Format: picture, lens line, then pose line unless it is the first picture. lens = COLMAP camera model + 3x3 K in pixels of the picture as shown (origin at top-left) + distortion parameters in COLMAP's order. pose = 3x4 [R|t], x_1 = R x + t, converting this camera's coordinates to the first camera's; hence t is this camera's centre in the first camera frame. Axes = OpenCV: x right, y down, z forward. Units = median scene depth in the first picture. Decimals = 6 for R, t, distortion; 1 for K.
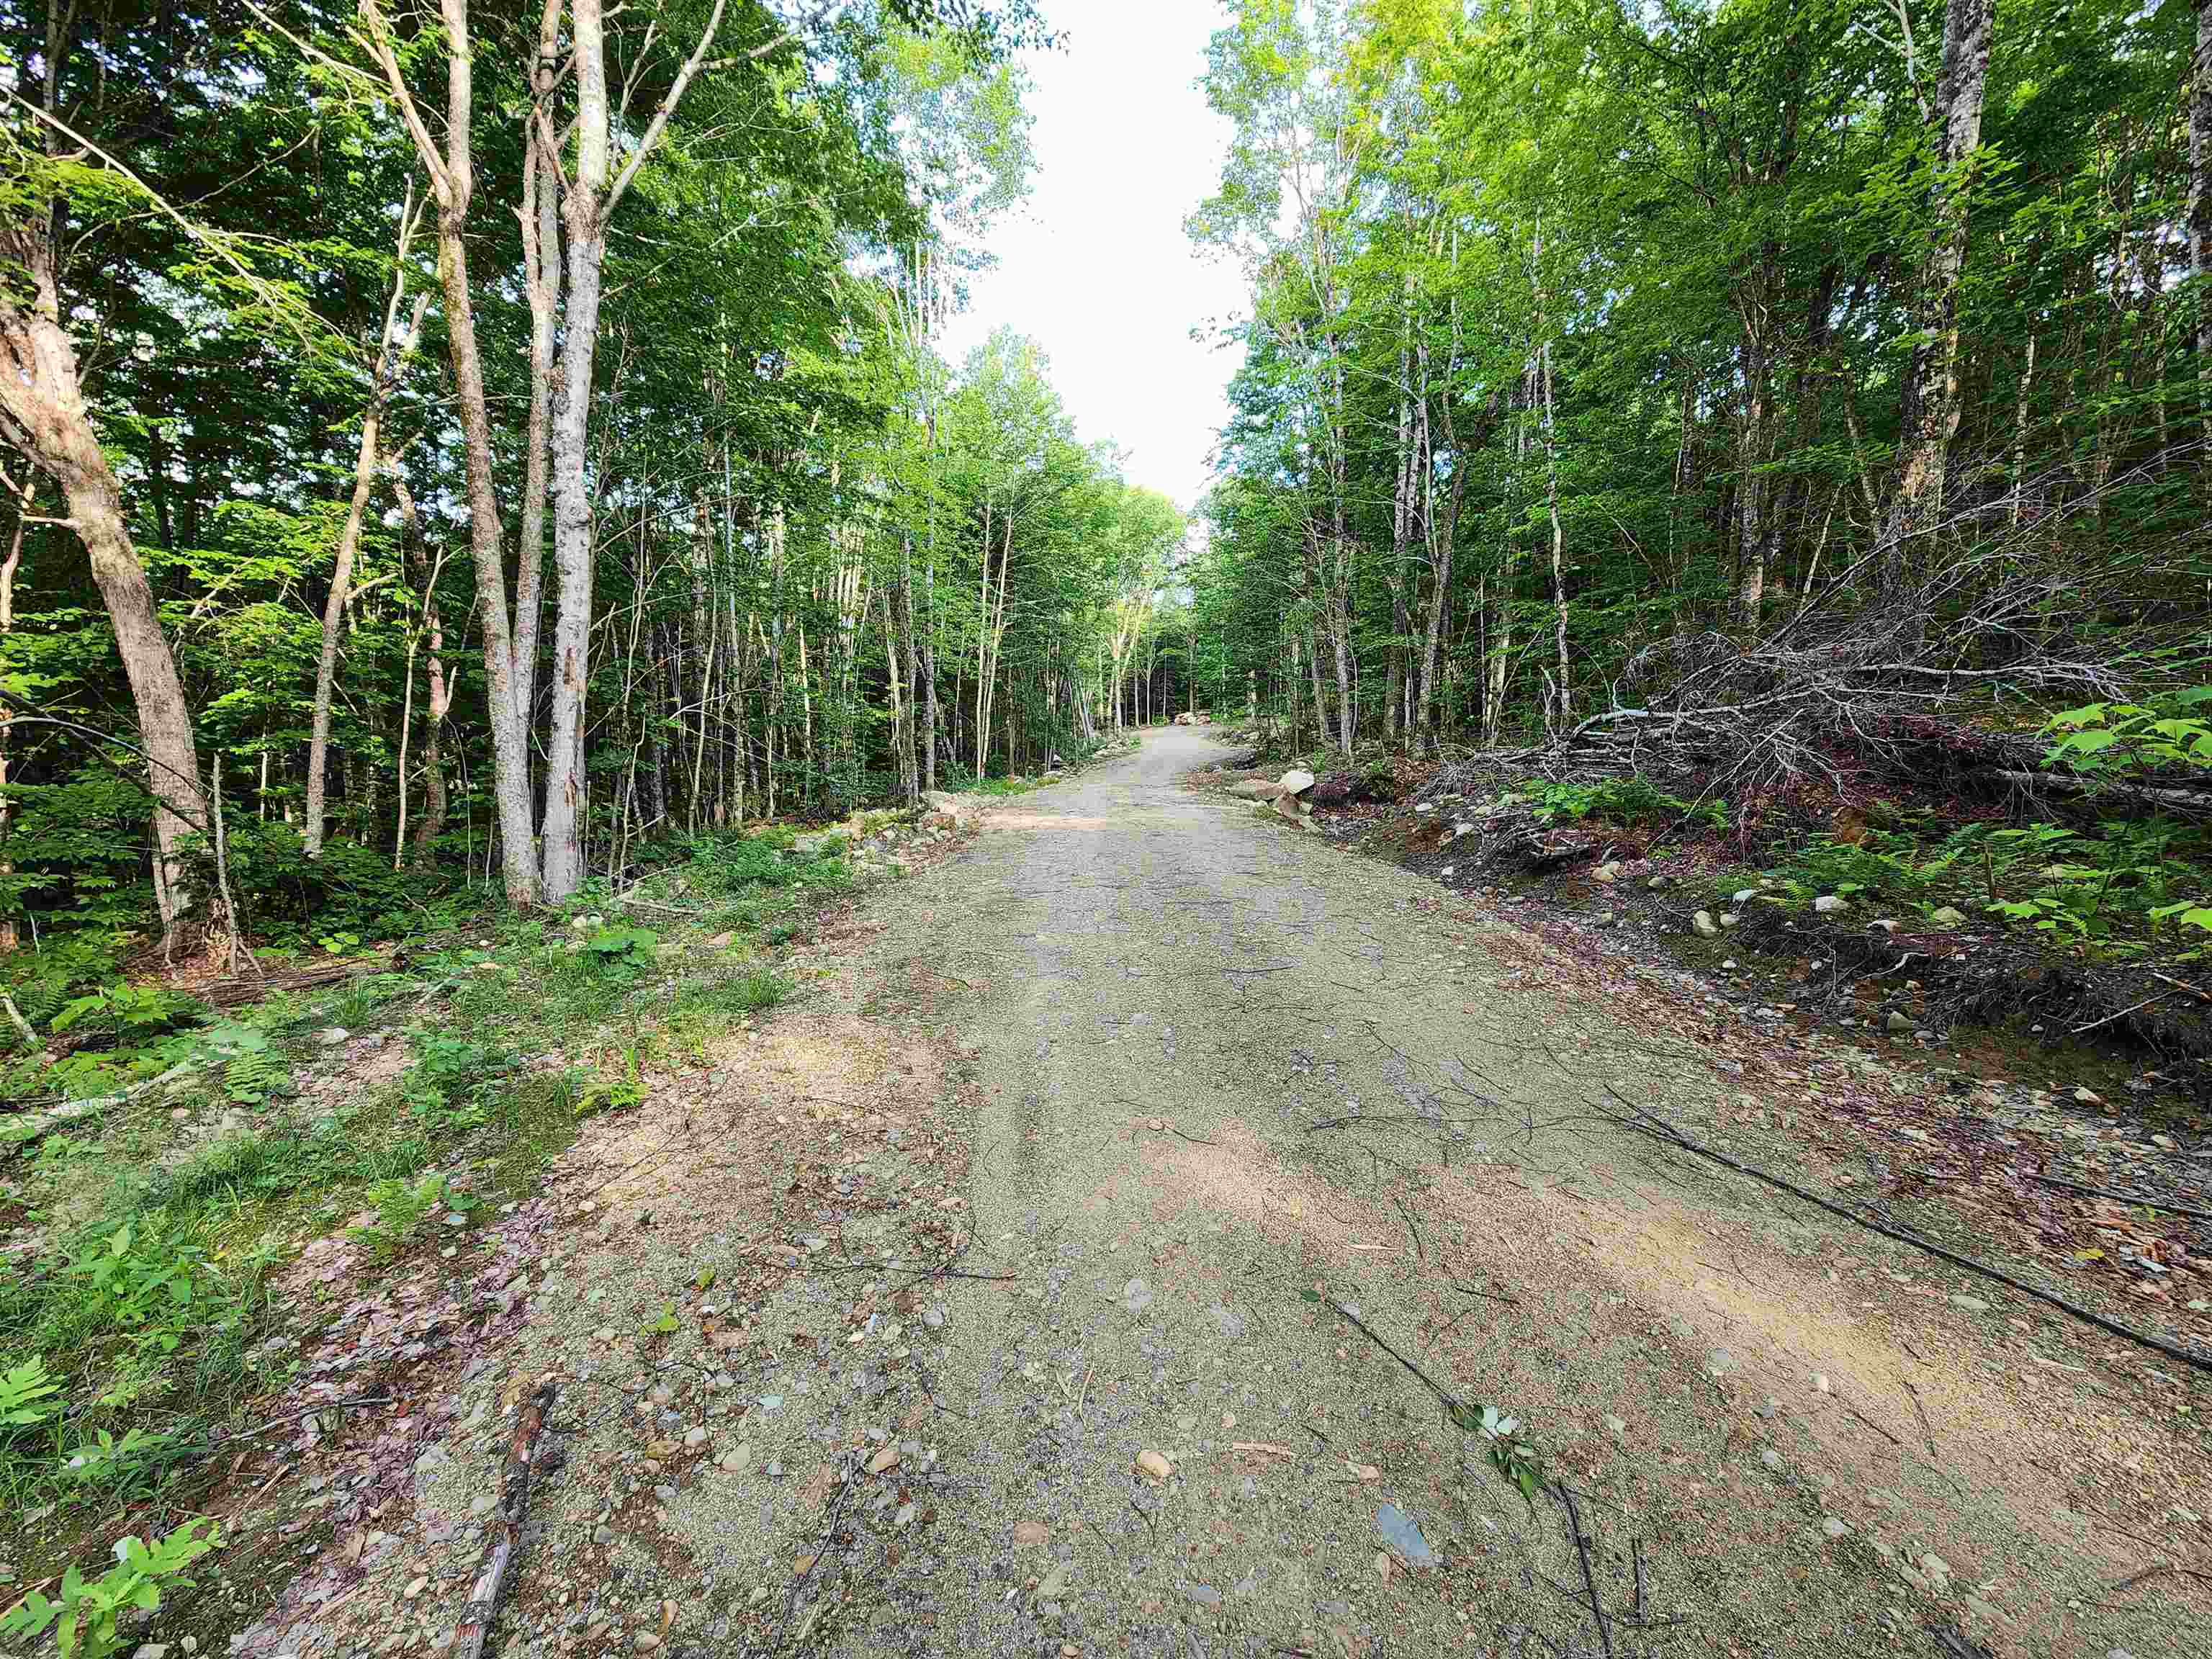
lens RADIAL K [[947.6, 0, 1106.0], [0, 947.6, 829.5], [0, 0, 1]] dist [-0.004411, 0.003017]
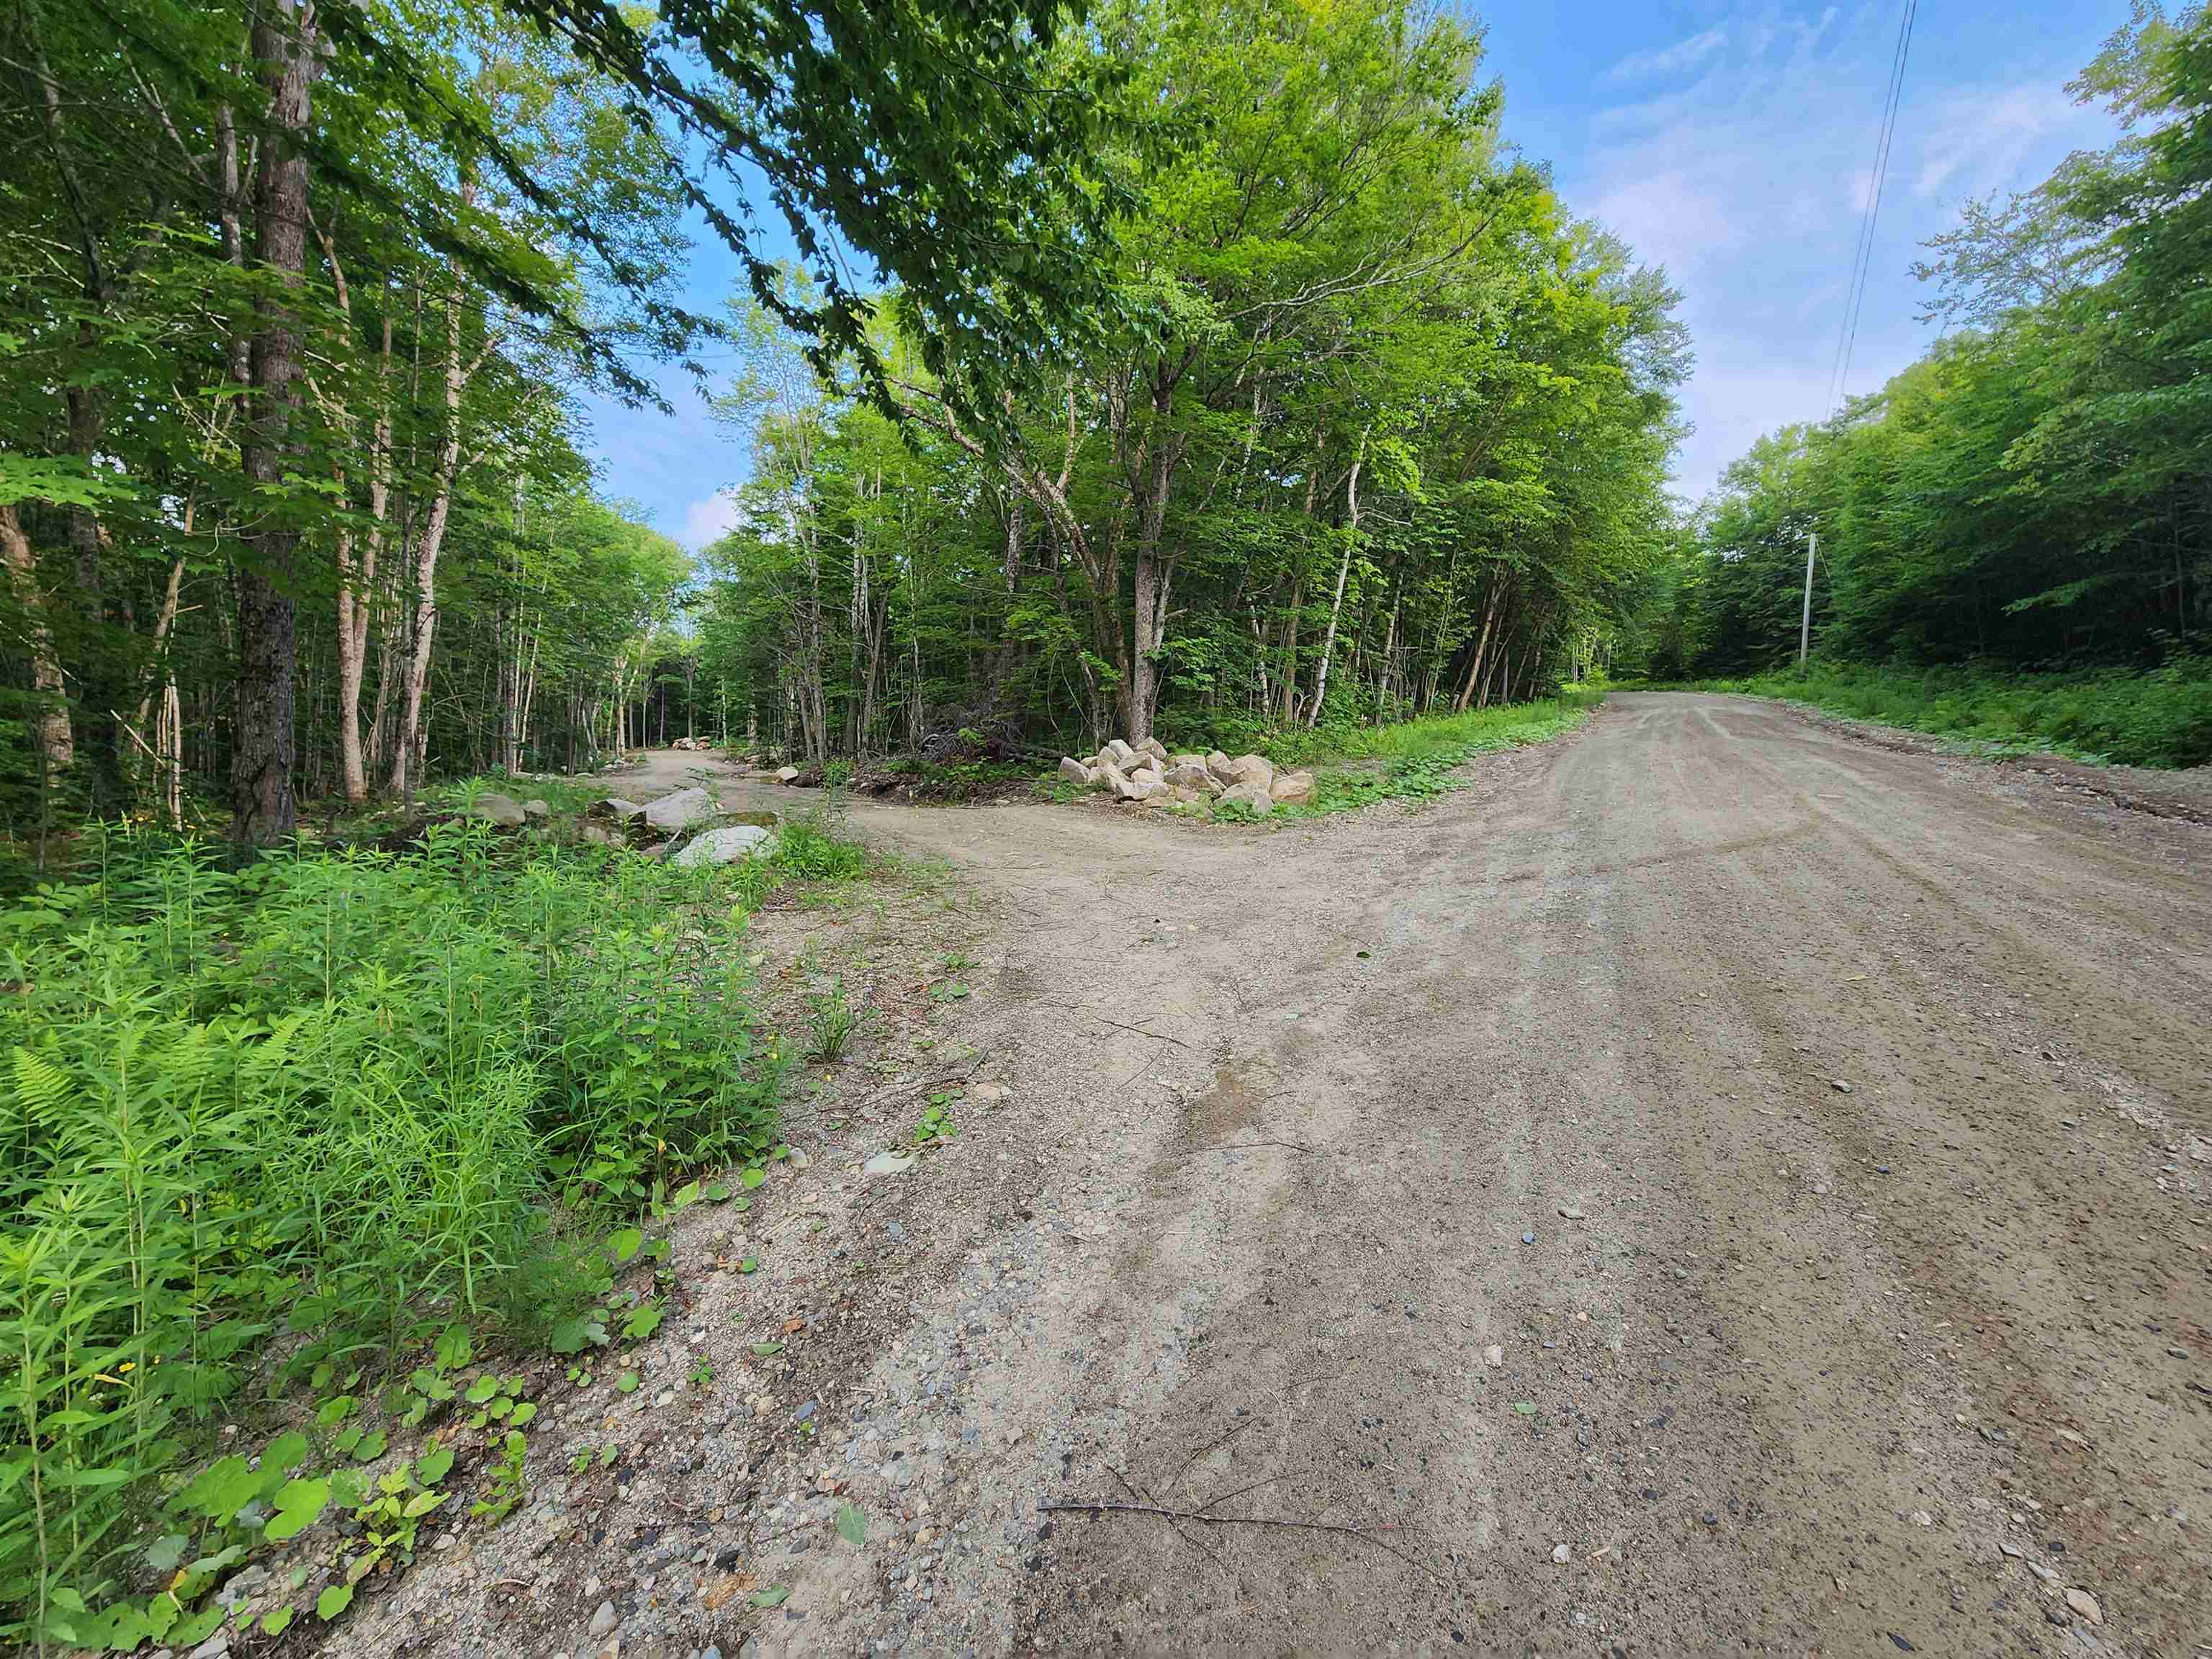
lens RADIAL K [[947.6, 0, 1106.0], [0, 947.6, 829.5], [0, 0, 1]] dist [-0.004411, 0.003017]
pose [[0.871156, 0.006187, 0.490967, -0.061778], [0.013496, 0.999241, -0.036538, 0.057784], [-0.490820, 0.038456, 0.870412, -0.351686]]
